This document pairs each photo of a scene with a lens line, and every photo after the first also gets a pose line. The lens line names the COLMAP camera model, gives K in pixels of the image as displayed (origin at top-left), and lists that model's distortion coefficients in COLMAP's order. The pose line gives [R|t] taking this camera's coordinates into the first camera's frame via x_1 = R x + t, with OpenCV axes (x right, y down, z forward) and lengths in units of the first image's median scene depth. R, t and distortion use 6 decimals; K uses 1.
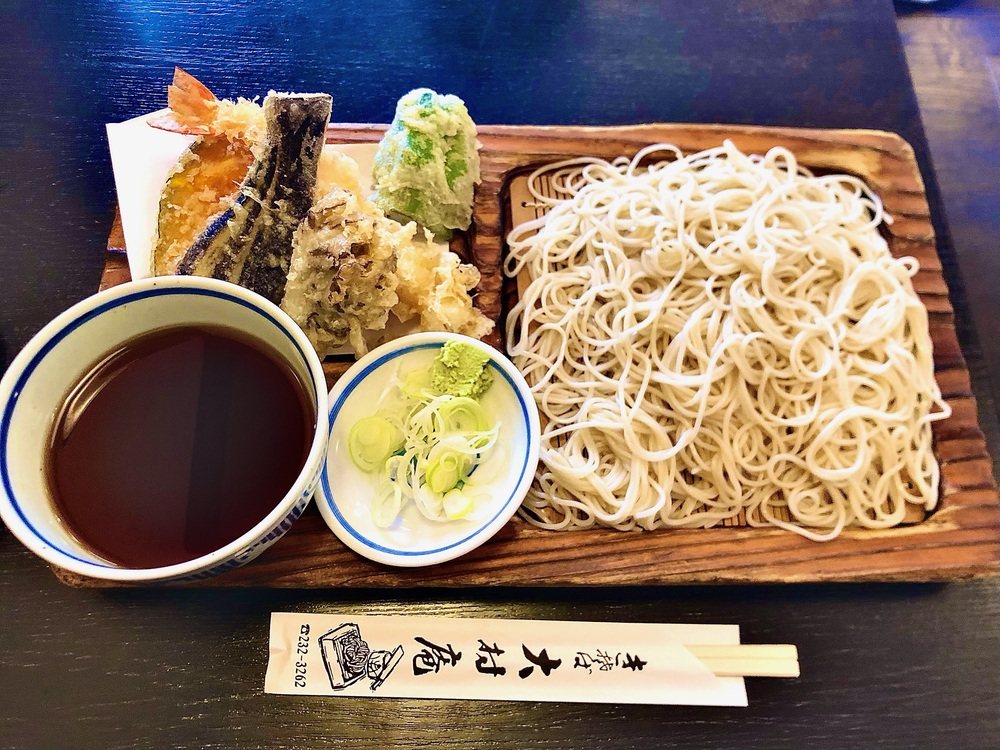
lens RADIAL K [[809.0, 0, 500.0], [0, 809.0, 375.0], [0, 0, 1]] dist [-0.008895, 0.002009]
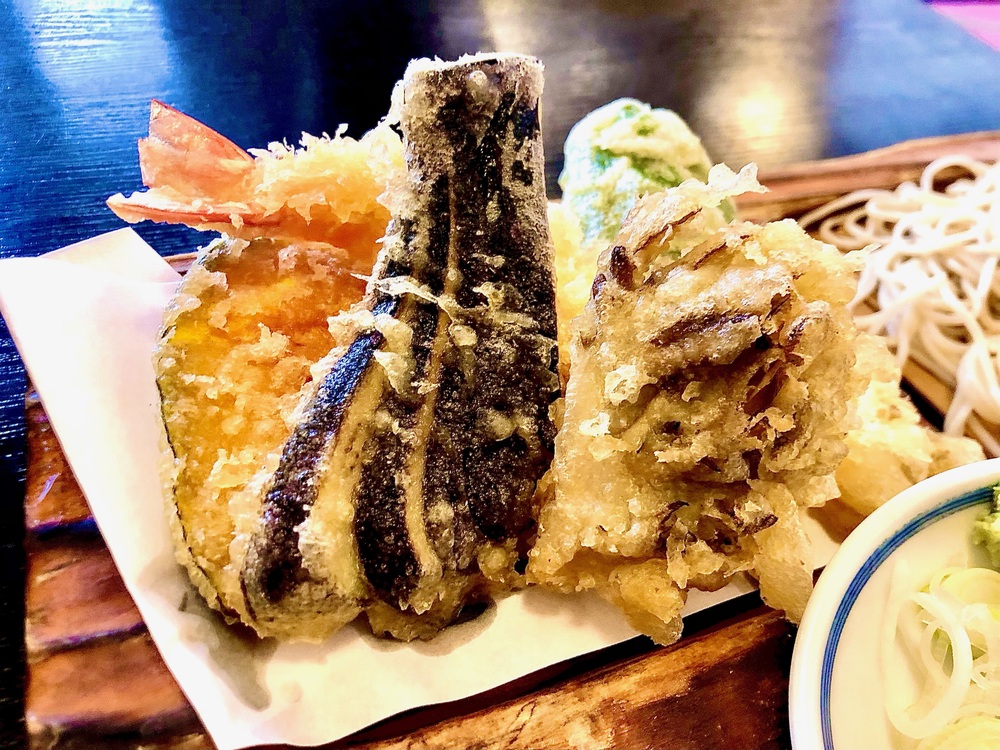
lens RADIAL K [[868.5, 0, 500.0], [0, 868.5, 375.0], [0, 0, 1]] dist [0.000164, -0.000157]
pose [[0.941453, -0.219494, 0.255908, -0.387435], [0.299045, 0.894170, -0.333214, -0.019192], [-0.155687, 0.390233, 0.907458, 0.600406]]
